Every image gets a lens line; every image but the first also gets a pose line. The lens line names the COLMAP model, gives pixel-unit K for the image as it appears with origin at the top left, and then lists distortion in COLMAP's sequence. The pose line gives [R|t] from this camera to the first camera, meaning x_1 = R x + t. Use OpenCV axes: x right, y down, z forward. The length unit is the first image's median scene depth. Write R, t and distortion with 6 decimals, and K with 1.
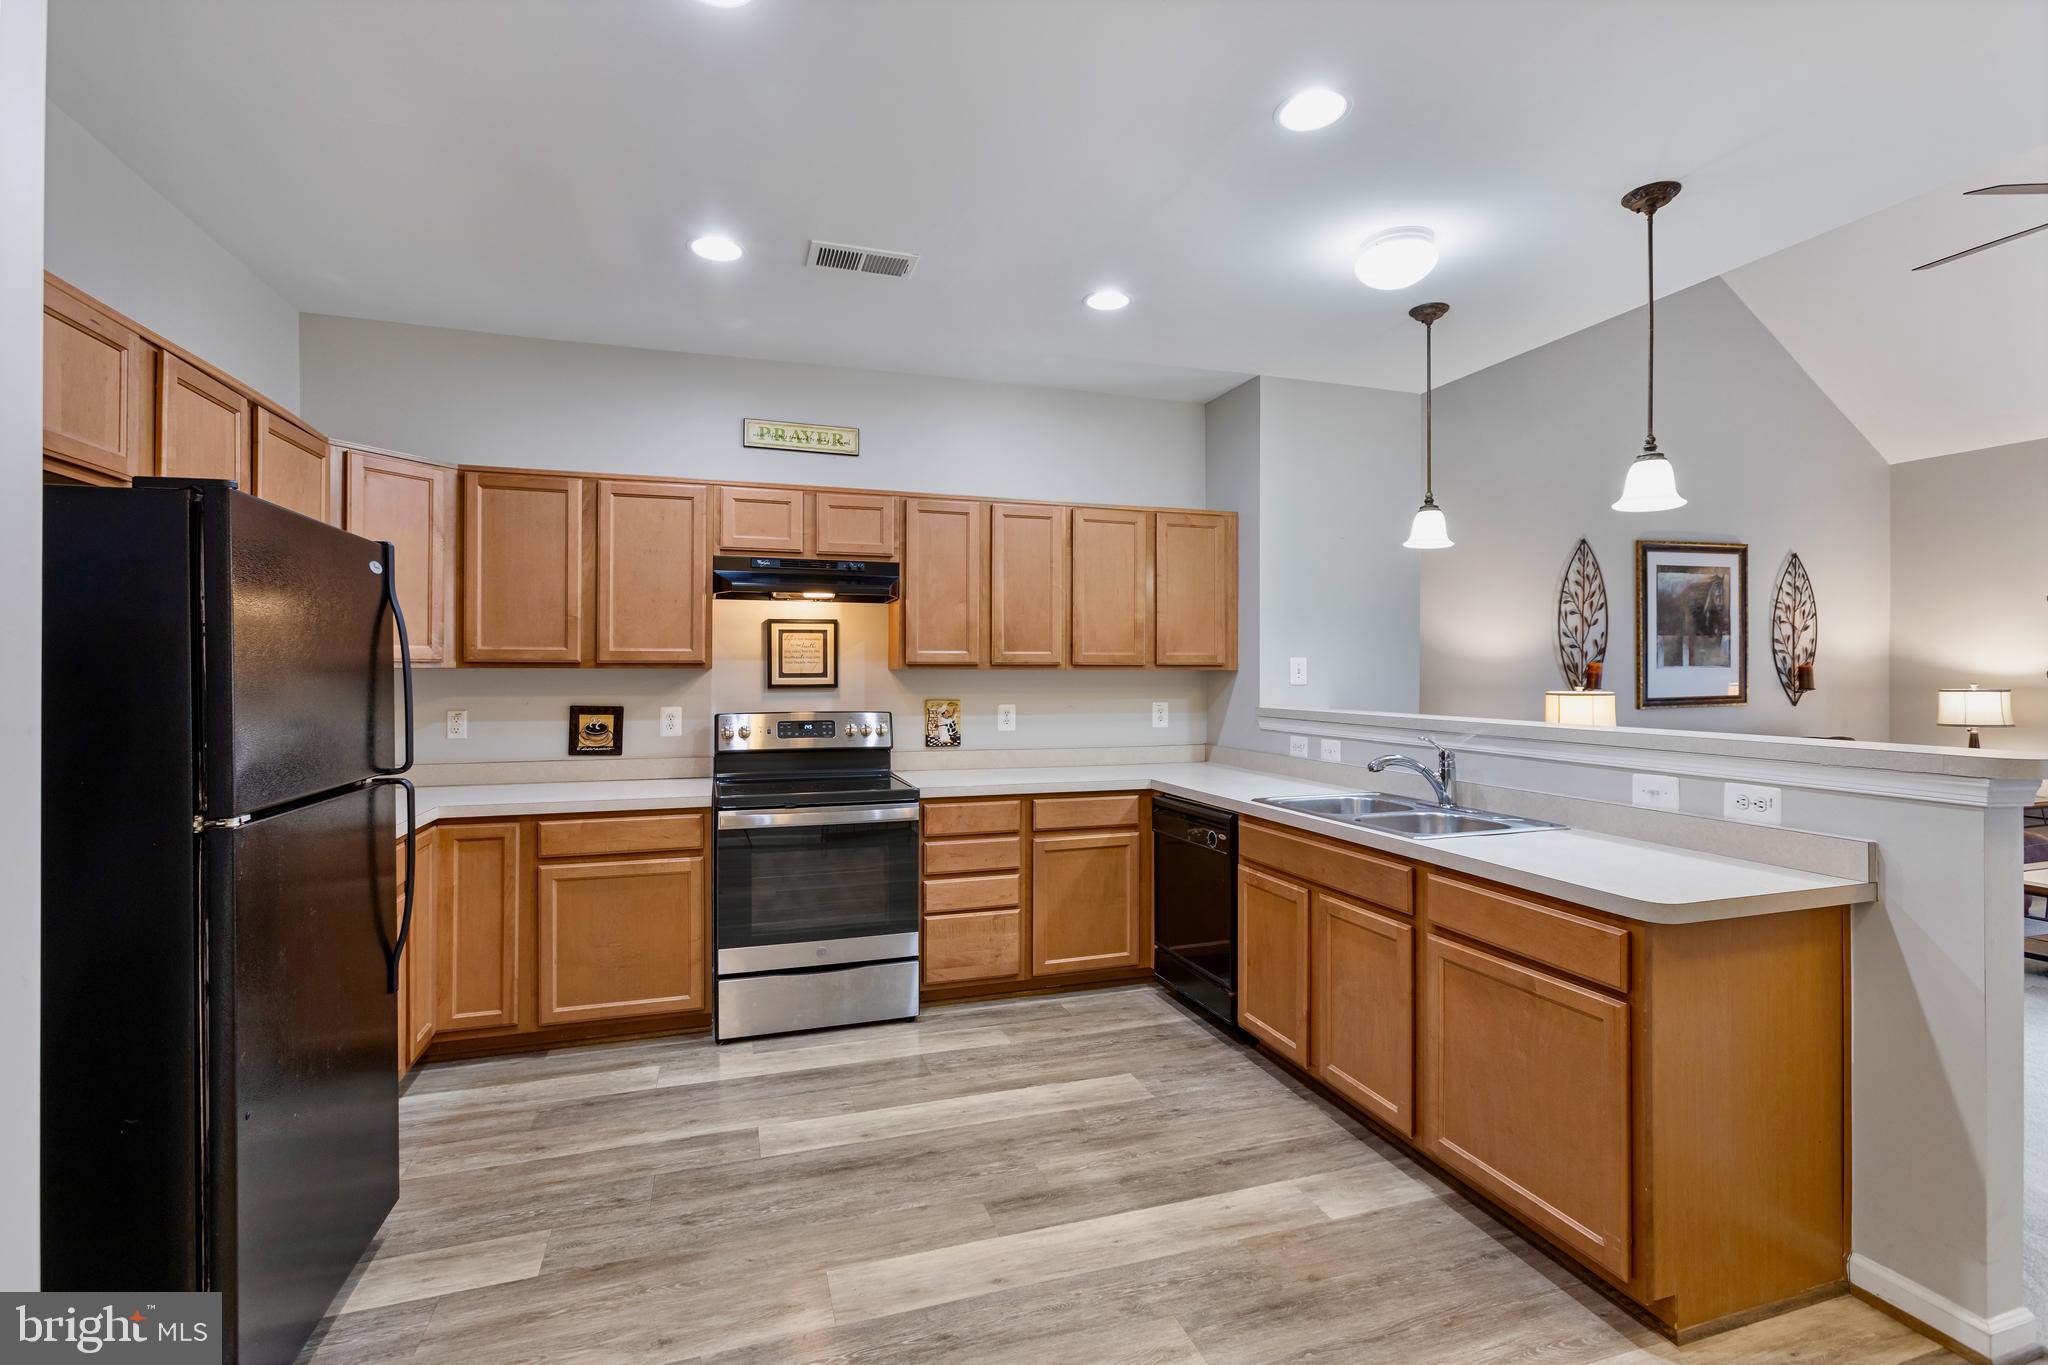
lens RADIAL K [[913.8, 0, 1012.7], [0, 913.8, 672.5], [0, 0, 1]] dist [-0.014074, 0.008042]
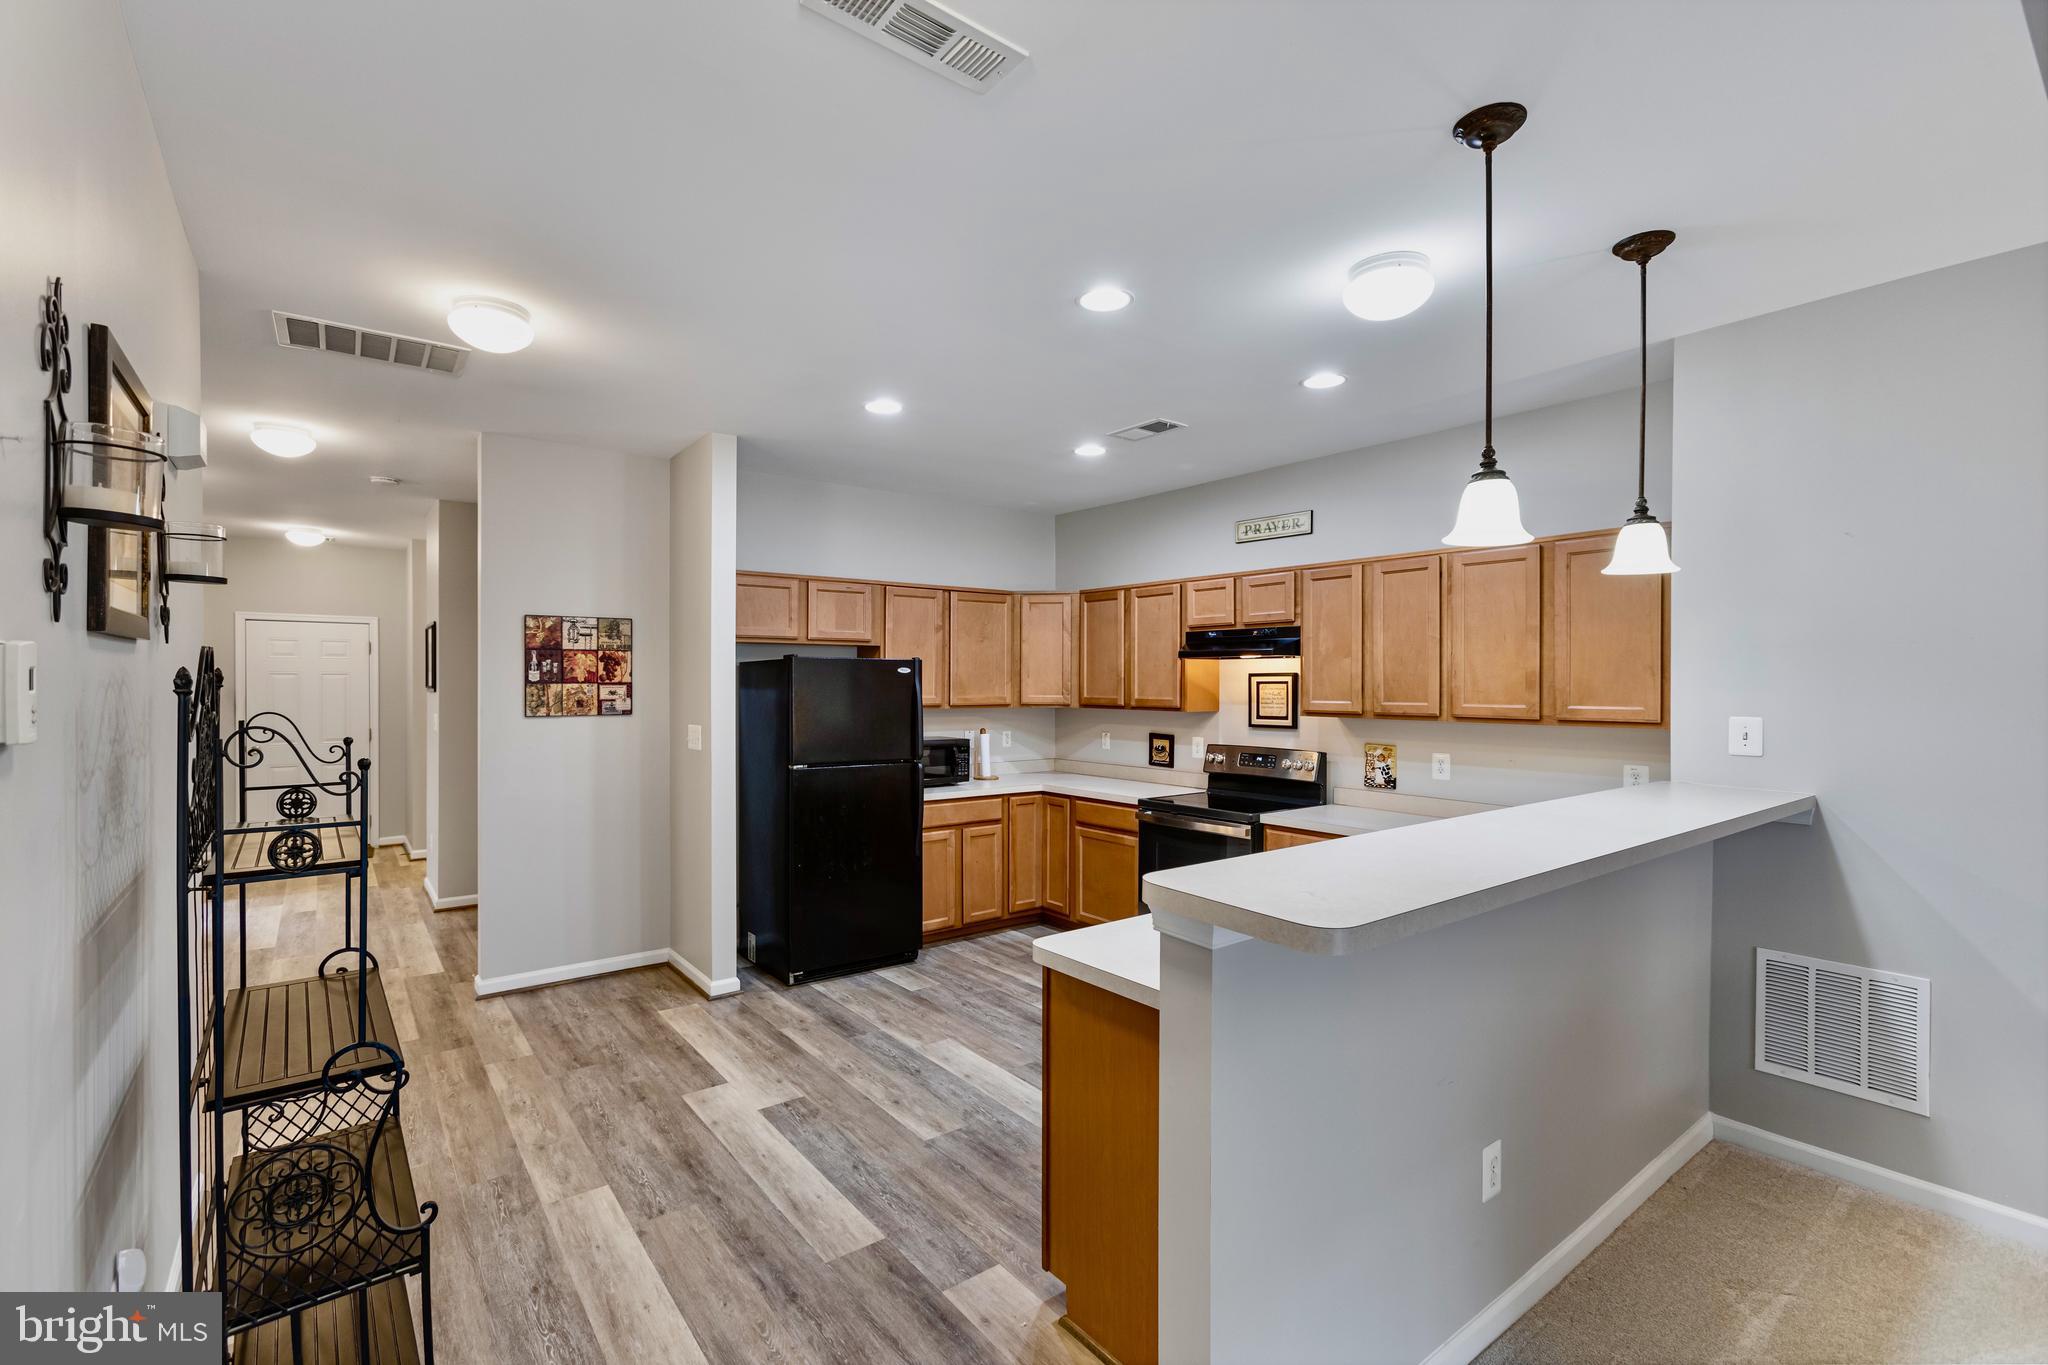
lens RADIAL K [[913.8, 0, 1008.7], [0, 913.8, 678.1], [0, 0, 1]] dist [-0.014074, 0.008042]
pose [[0.330527, -0.003854, -0.943789, 0.842934], [-0.004679, 0.999973, -0.005723, -0.042923], [0.943785, 0.006307, 0.330500, 0.249230]]
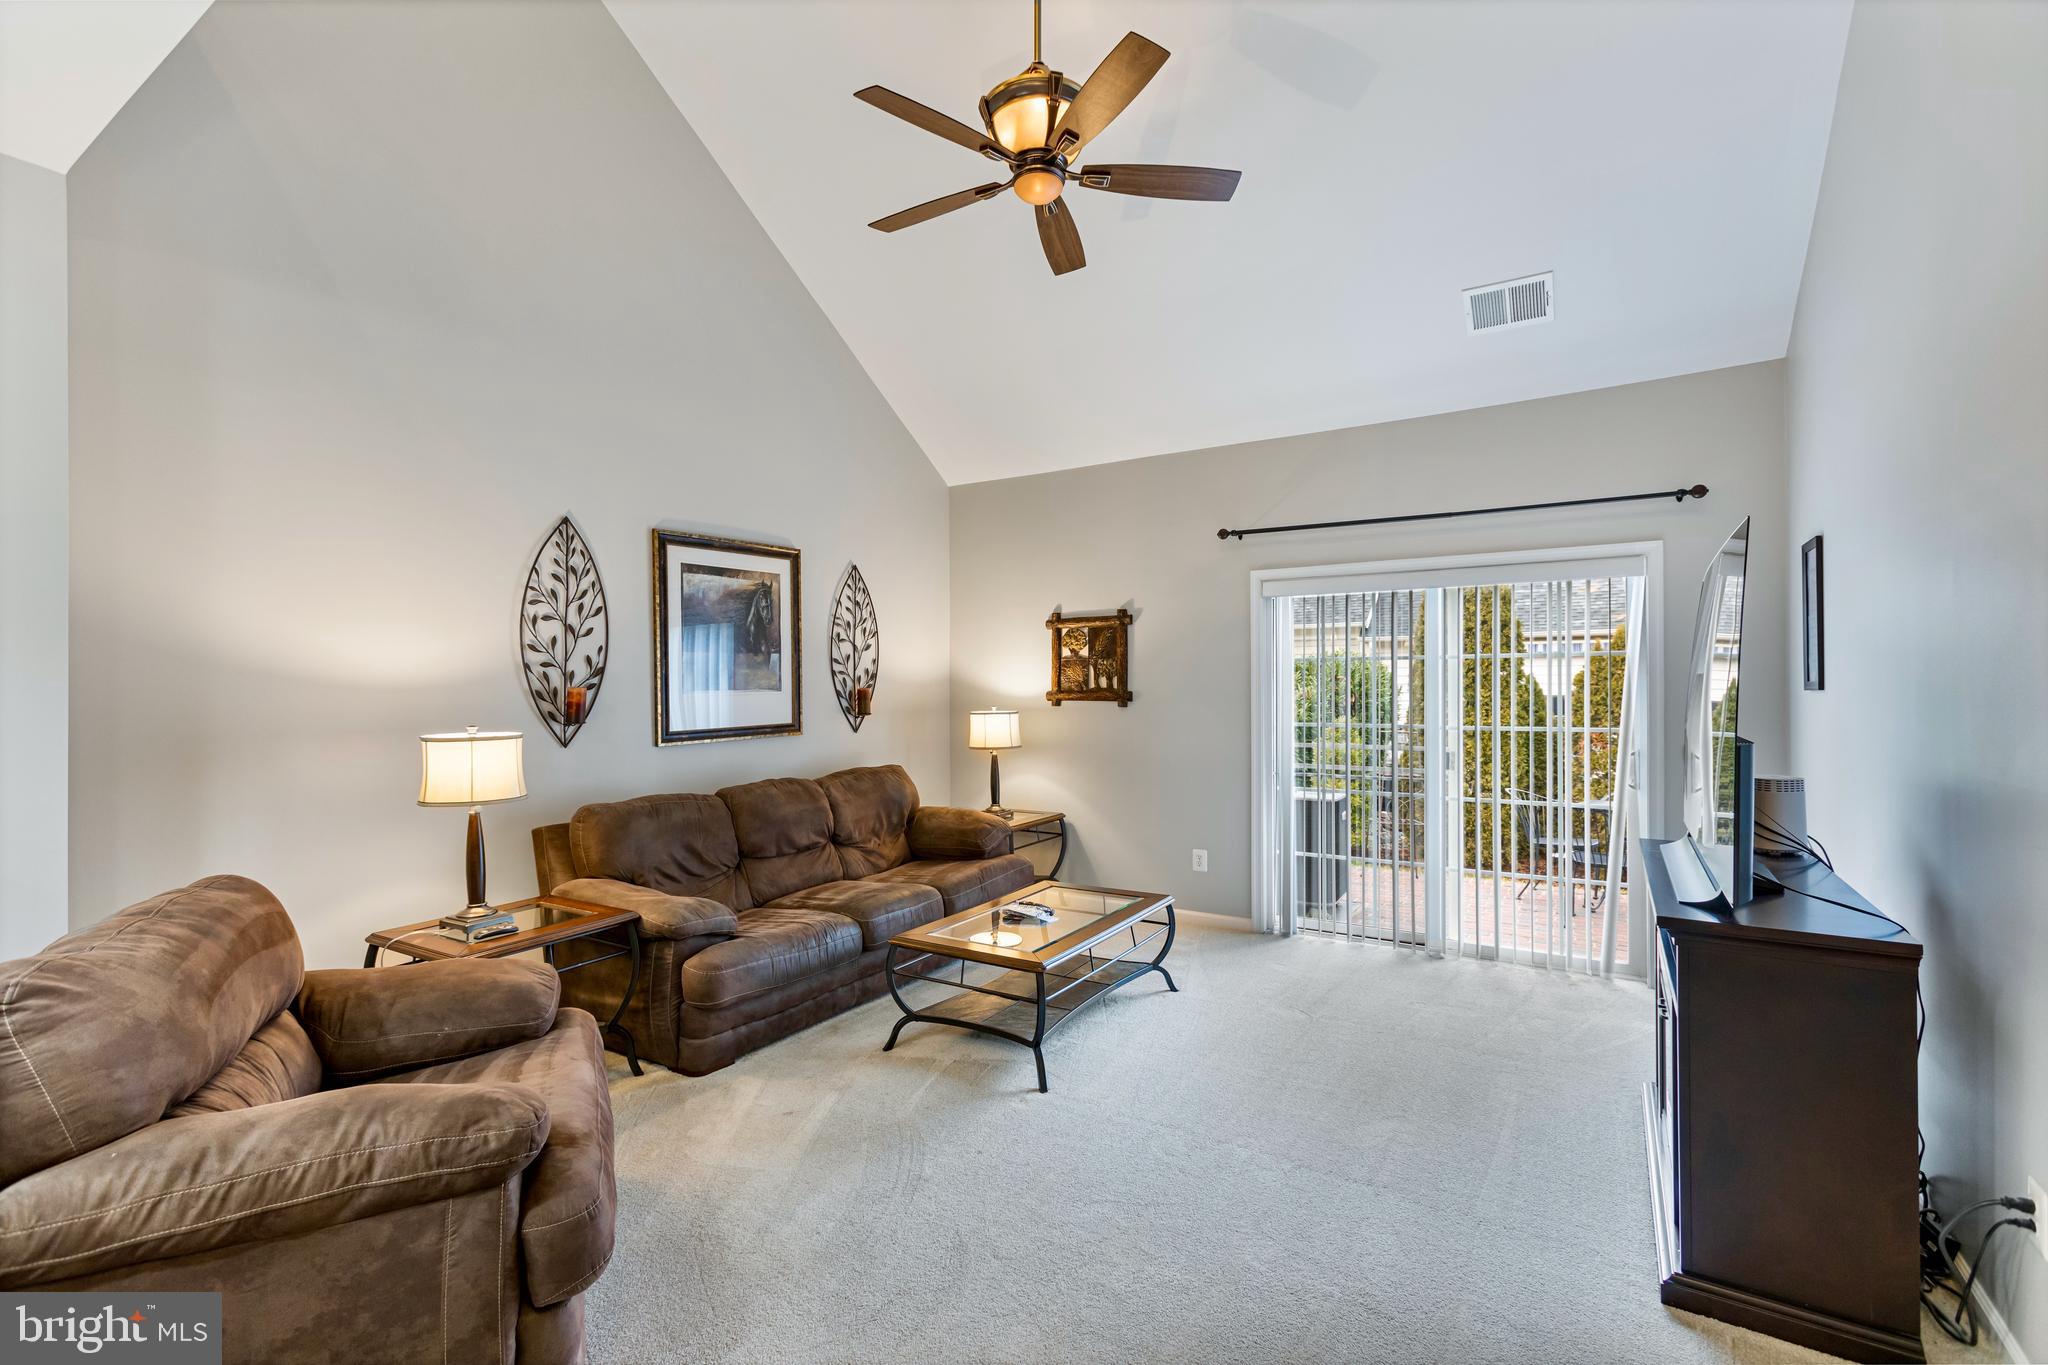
lens RADIAL K [[913.8, 0, 1020.0], [0, 913.8, 687.4], [0, 0, 1]] dist [-0.014074, 0.008042]
pose [[0.764509, -0.005381, 0.644591, 0.586772], [0.005038, 0.999984, 0.002373, -0.014443], [-0.644593, 0.001433, 0.764524, 0.283063]]
